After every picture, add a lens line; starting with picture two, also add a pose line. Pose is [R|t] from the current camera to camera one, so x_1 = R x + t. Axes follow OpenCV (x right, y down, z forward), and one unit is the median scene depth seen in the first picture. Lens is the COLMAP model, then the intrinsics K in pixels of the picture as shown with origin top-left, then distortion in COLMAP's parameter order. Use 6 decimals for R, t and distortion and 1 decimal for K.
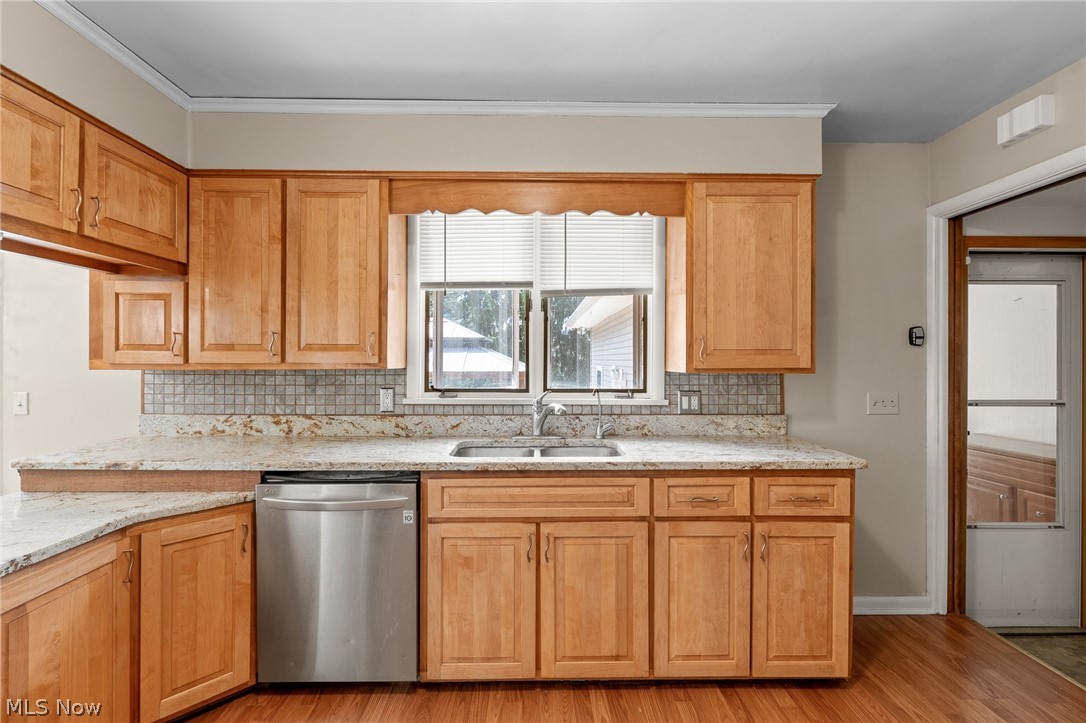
lens RADIAL K [[492.7, 0, 542.3], [0, 492.7, 358.0], [0, 0, 1]] dist [0.000801, -0.000174]
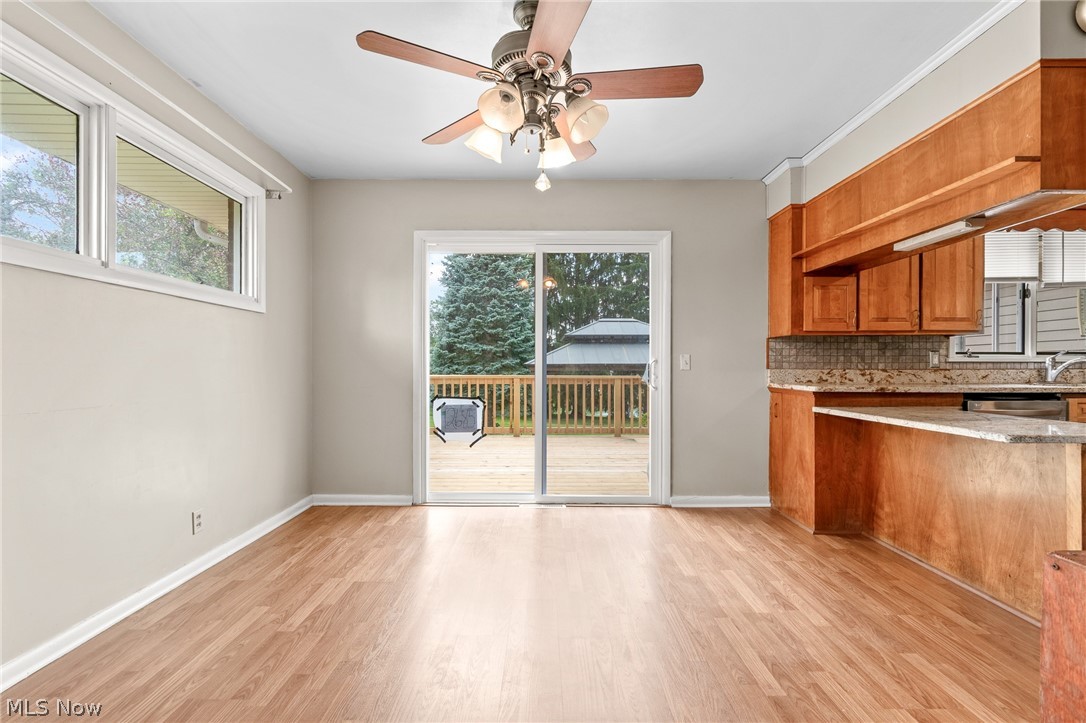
lens RADIAL K [[492.7, 0, 542.9], [0, 492.7, 367.7], [0, 0, 1]] dist [0.000801, -0.000174]
pose [[0.999936, -0.003318, -0.010851, -1.467643], [0.003333, 0.999993, 0.001431, 0.105654], [0.010847, -0.001467, 0.999940, -0.470223]]
